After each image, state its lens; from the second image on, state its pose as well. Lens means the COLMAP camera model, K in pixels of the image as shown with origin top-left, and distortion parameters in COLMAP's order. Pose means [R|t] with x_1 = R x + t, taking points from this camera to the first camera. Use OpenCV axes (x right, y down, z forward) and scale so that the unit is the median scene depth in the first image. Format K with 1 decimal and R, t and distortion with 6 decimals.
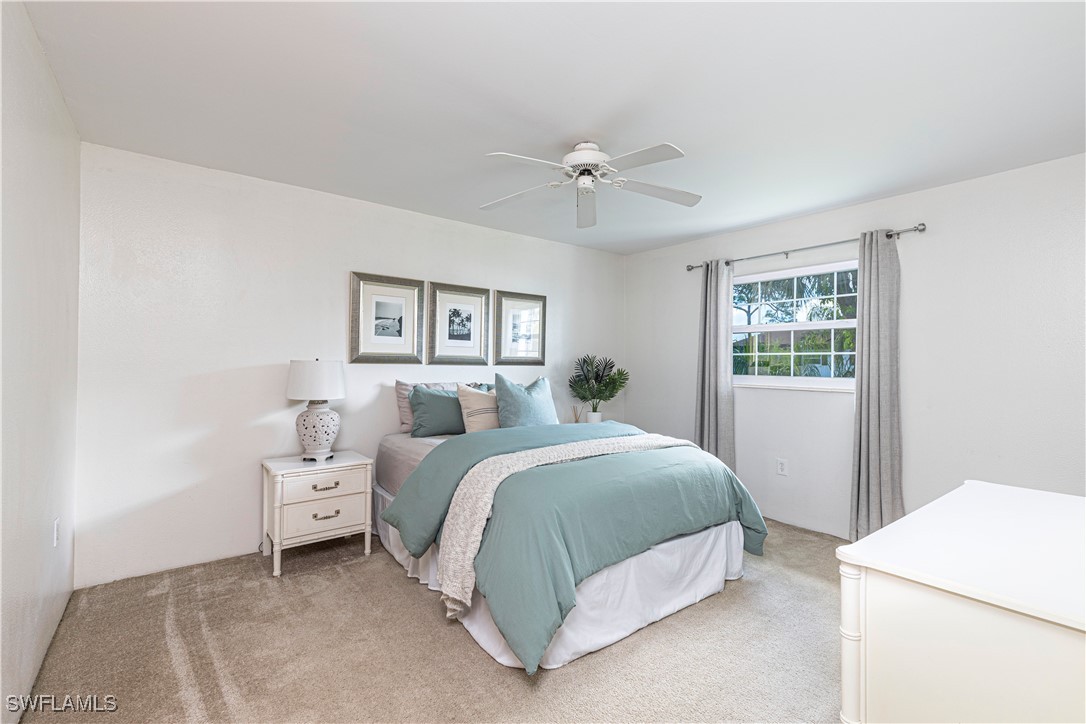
lens RADIAL K [[485.4, 0, 545.6], [0, 485.4, 360.3], [0, 0, 1]] dist [0.009790, -0.001637]
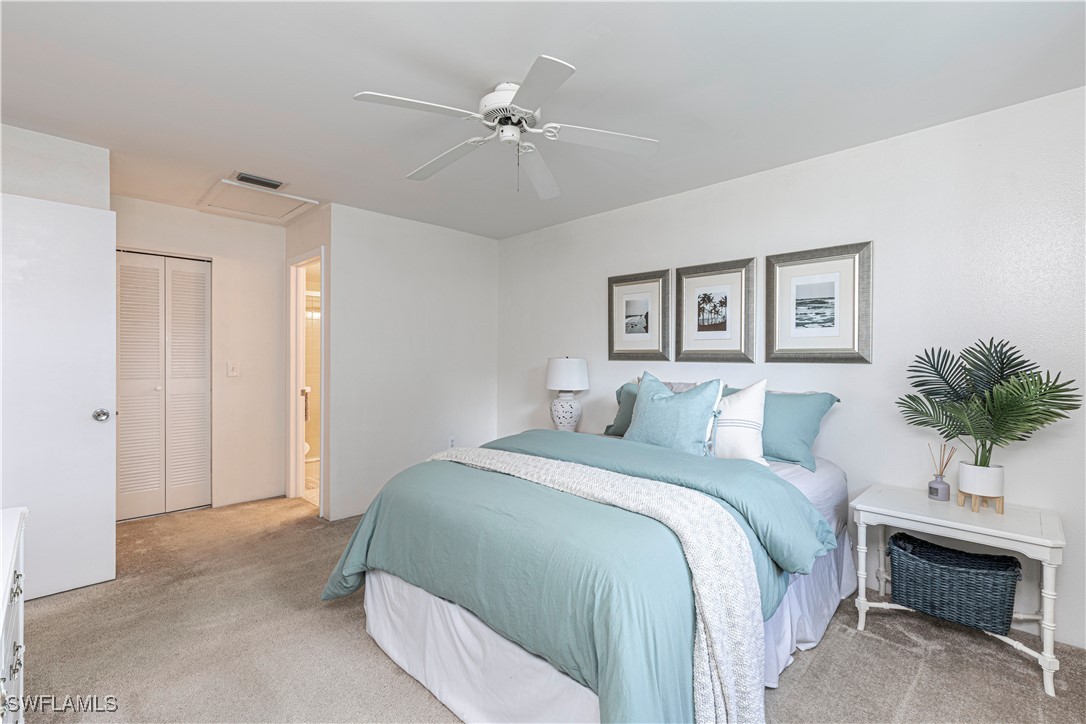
lens RADIAL K [[485.4, 0, 542.8], [0, 485.4, 358.5], [0, 0, 1]] dist [0.009790, -0.001637]
pose [[0.114085, -0.012116, -0.993397, 0.622757], [-0.000115, 0.999925, -0.012209, 0.014874], [0.993471, 0.001507, 0.114075, 0.653309]]
